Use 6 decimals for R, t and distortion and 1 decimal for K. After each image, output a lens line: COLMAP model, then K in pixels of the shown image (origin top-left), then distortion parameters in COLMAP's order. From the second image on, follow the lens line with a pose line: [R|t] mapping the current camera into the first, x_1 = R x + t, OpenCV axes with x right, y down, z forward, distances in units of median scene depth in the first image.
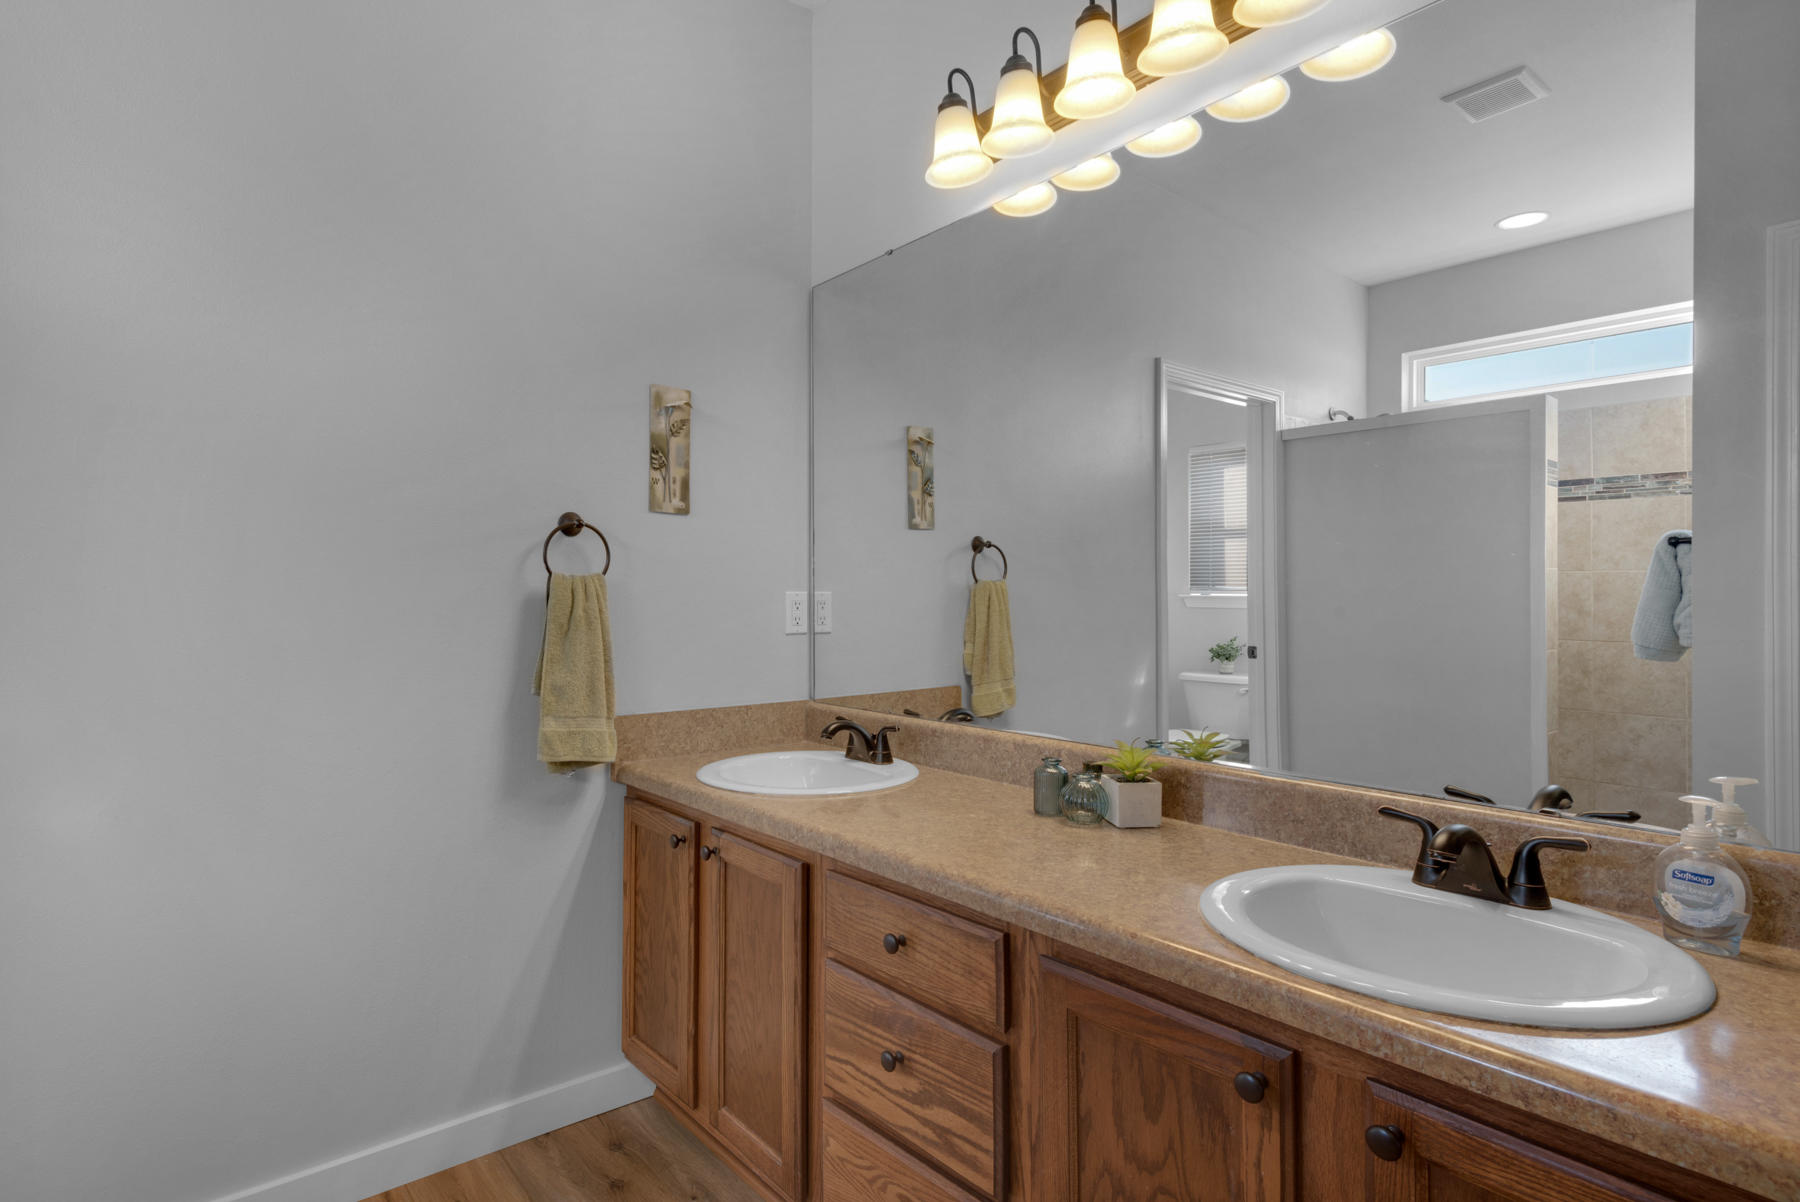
lens RADIAL K [[921.4, 0, 902.5], [0, 921.4, 615.1], [0, 0, 1]] dist [0.013756, -0.000357]
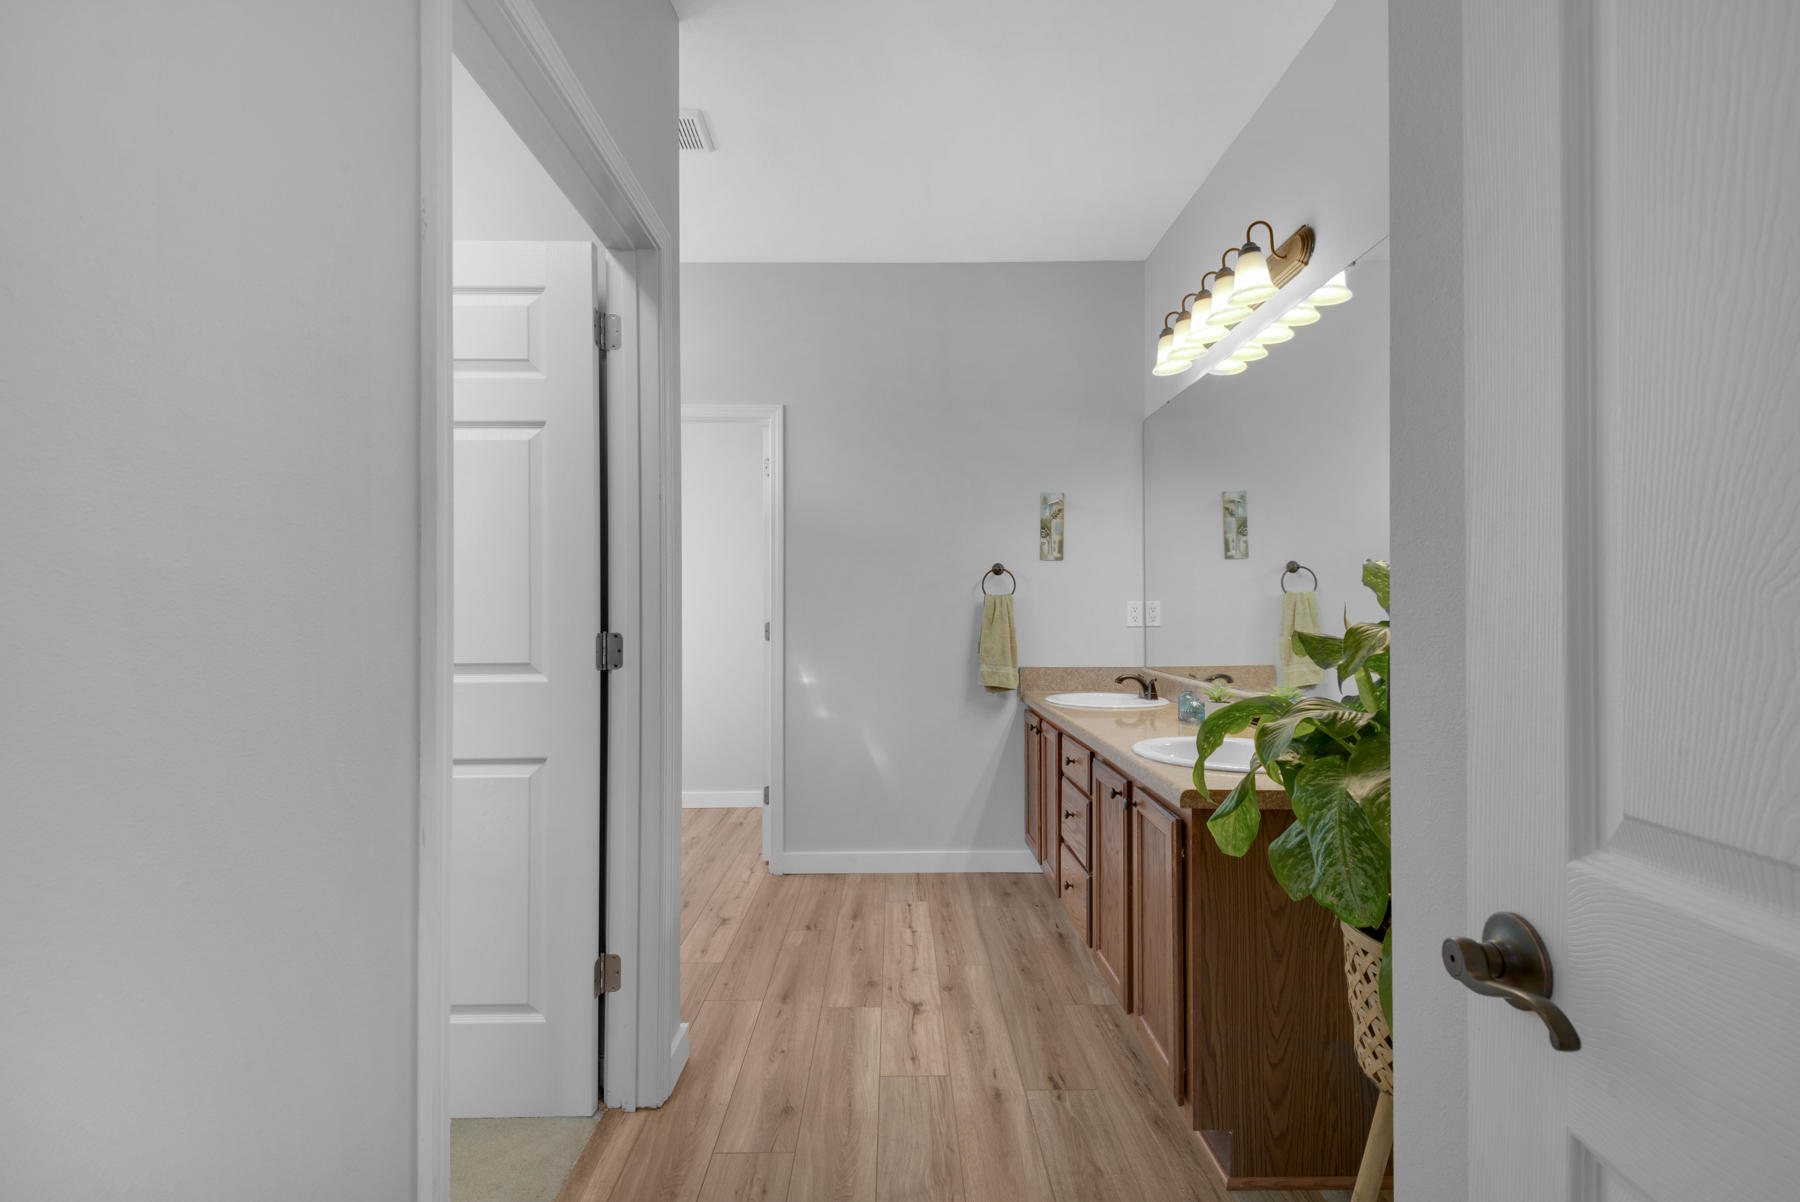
lens RADIAL K [[823.3, 0, 900.0], [0, 823.3, 601.0], [0, 0, 1]] dist [0.009252, -0.000927]
pose [[0.773531, -0.008528, -0.633701, 0.571206], [-0.006468, 0.999751, -0.021348, 0.009601], [0.633725, 0.020612, 0.773284, -0.485200]]
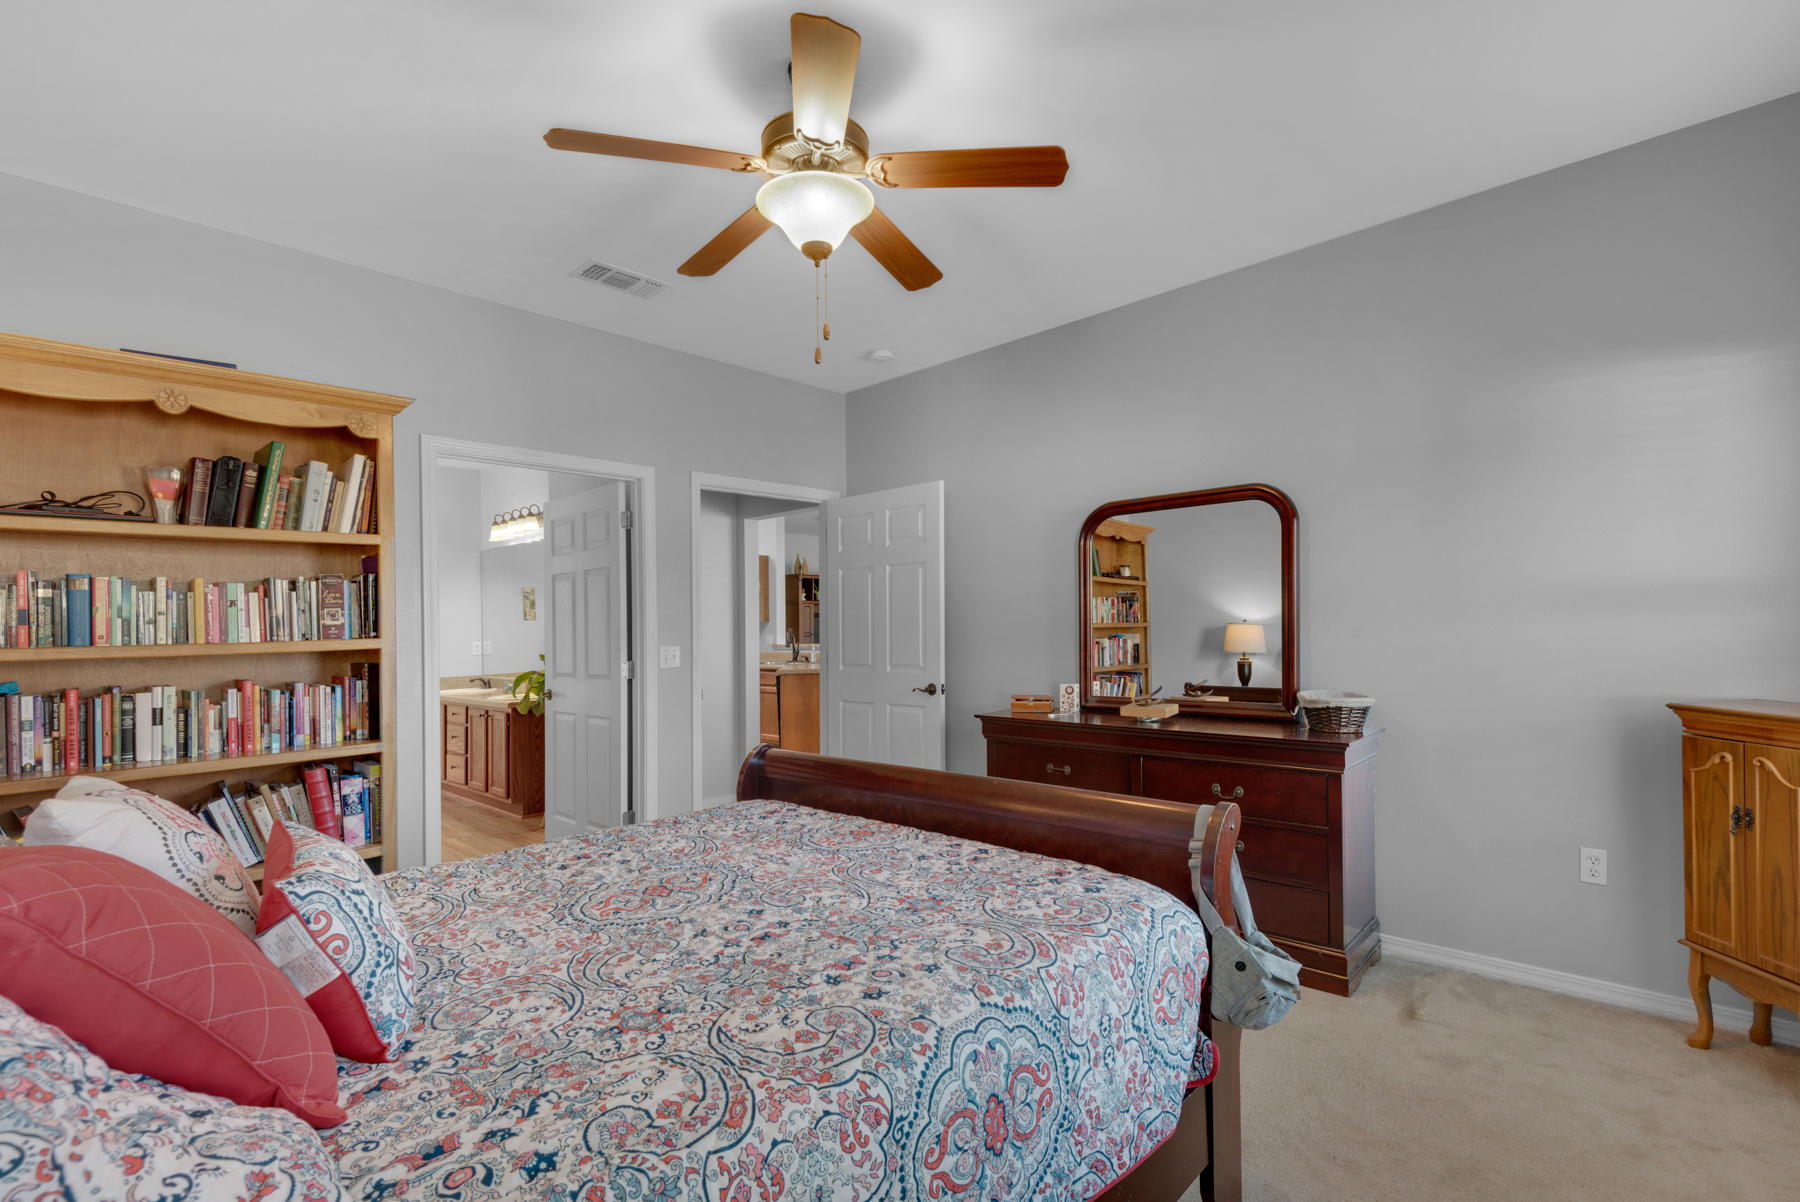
lens RADIAL K [[814.1, 0, 888.6], [0, 814.1, 606.3], [0, 0, 1]] dist [0.037974, -0.000210]
pose [[0.995133, -0.015573, 0.097299, 1.208153], [0.019162, 0.999166, -0.036070, -0.023945], [-0.096656, 0.037759, 0.994601, -2.341018]]
